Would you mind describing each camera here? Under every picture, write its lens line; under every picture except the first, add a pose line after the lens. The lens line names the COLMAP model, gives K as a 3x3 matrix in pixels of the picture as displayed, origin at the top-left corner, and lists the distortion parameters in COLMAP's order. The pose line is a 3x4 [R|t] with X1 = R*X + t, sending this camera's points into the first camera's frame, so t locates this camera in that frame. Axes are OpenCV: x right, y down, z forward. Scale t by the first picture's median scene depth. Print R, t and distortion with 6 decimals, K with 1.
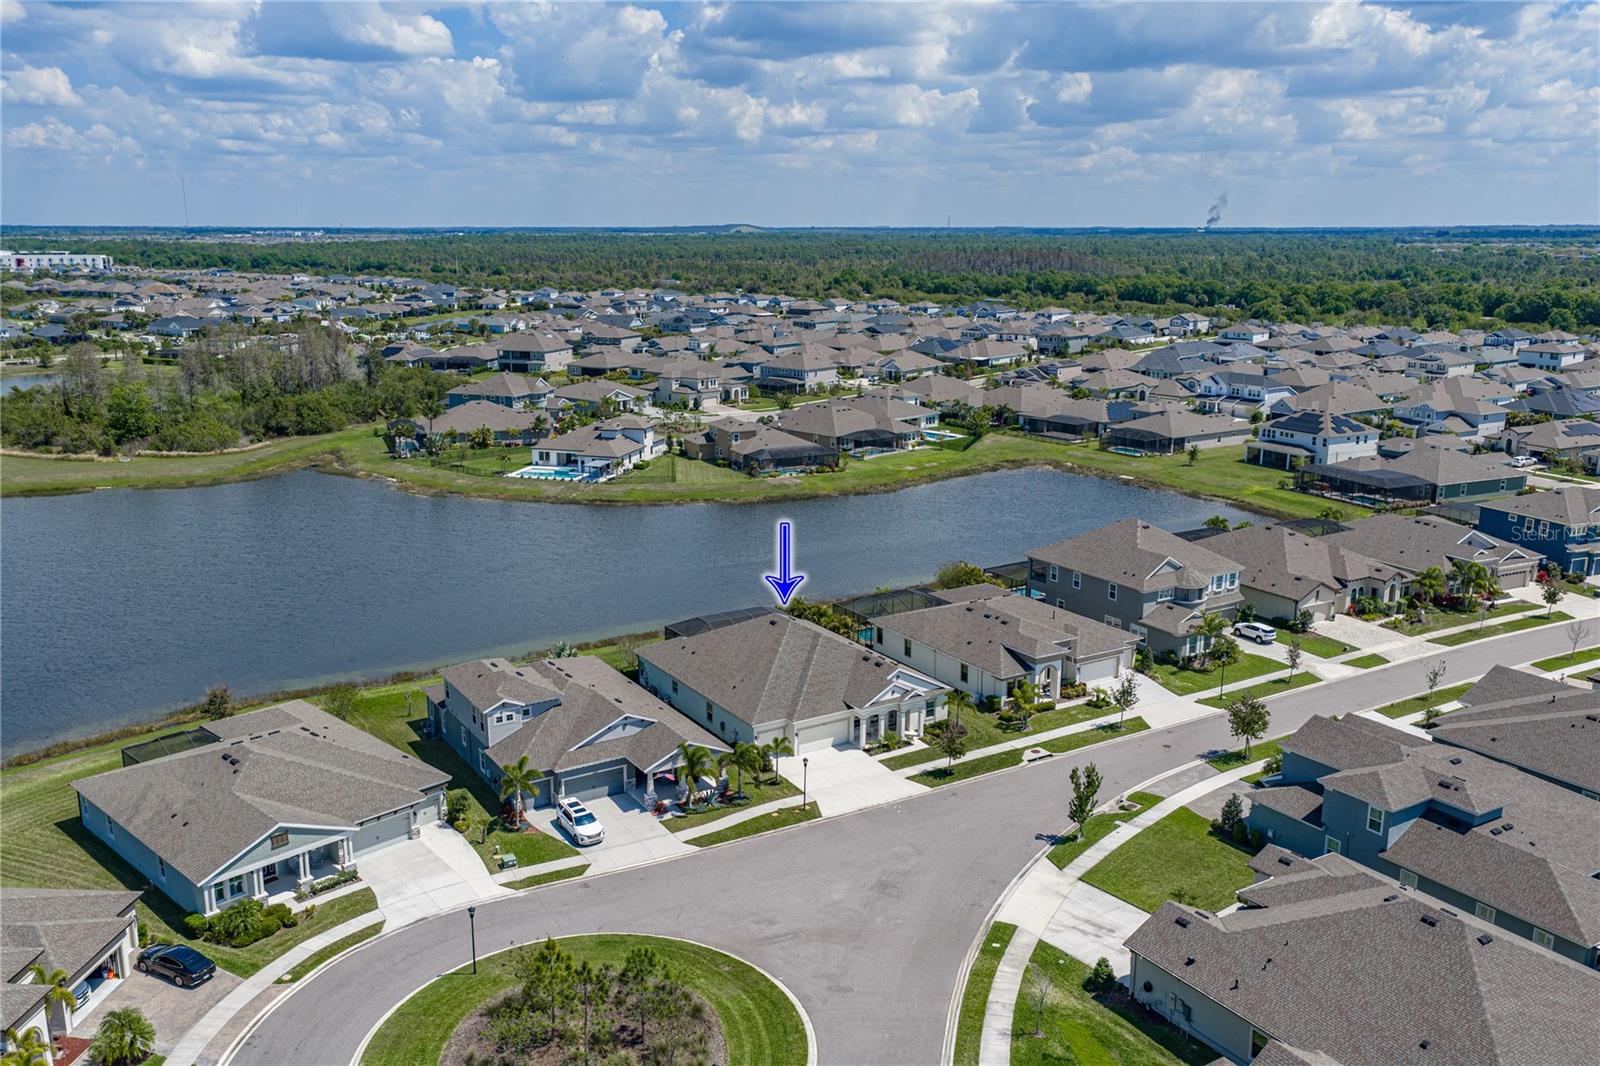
lens RADIAL K [[1352.9, 0, 798.9], [0, 1352.9, 536.7], [0, 0, 1]] dist [0.048019, -0.007515]
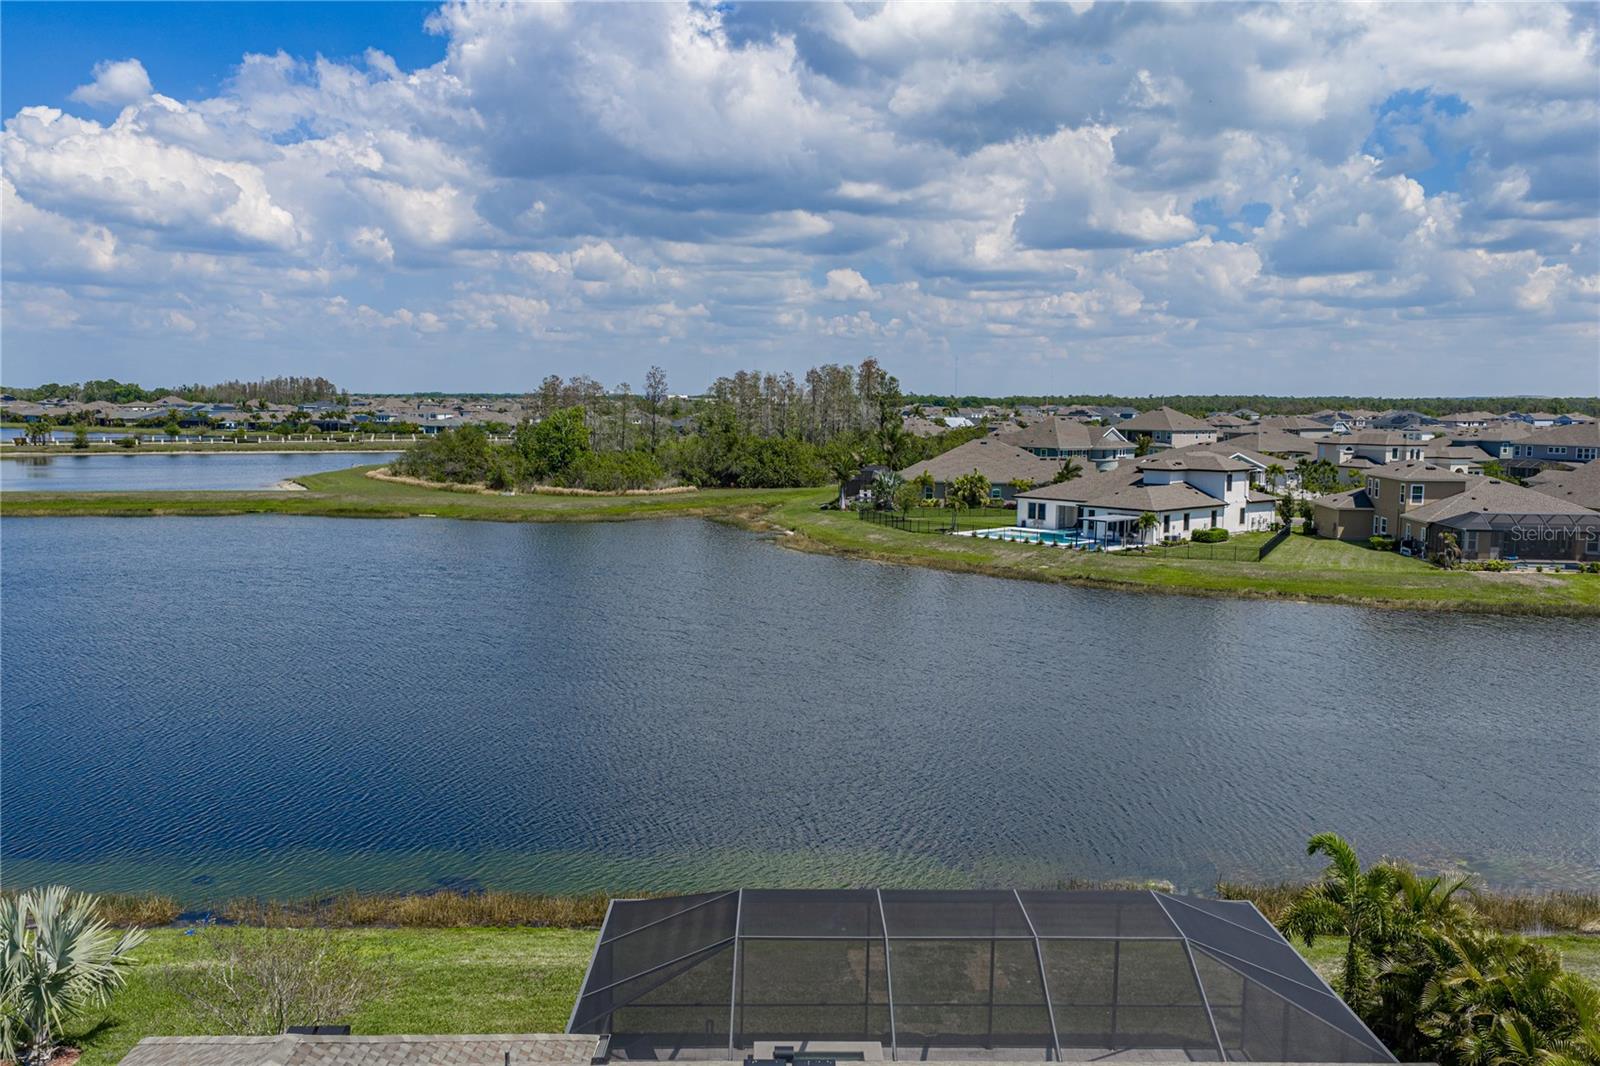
lens RADIAL K [[1352.9, 0, 796.6], [0, 1352.9, 530.3], [0, 0, 1]] dist [0.048019, -0.007515]
pose [[0.862350, 0.058587, -0.502912, 0.009550], [-0.125202, 0.987110, -0.099692, 0.017223], [0.490589, 0.148934, 0.858569, 0.466900]]
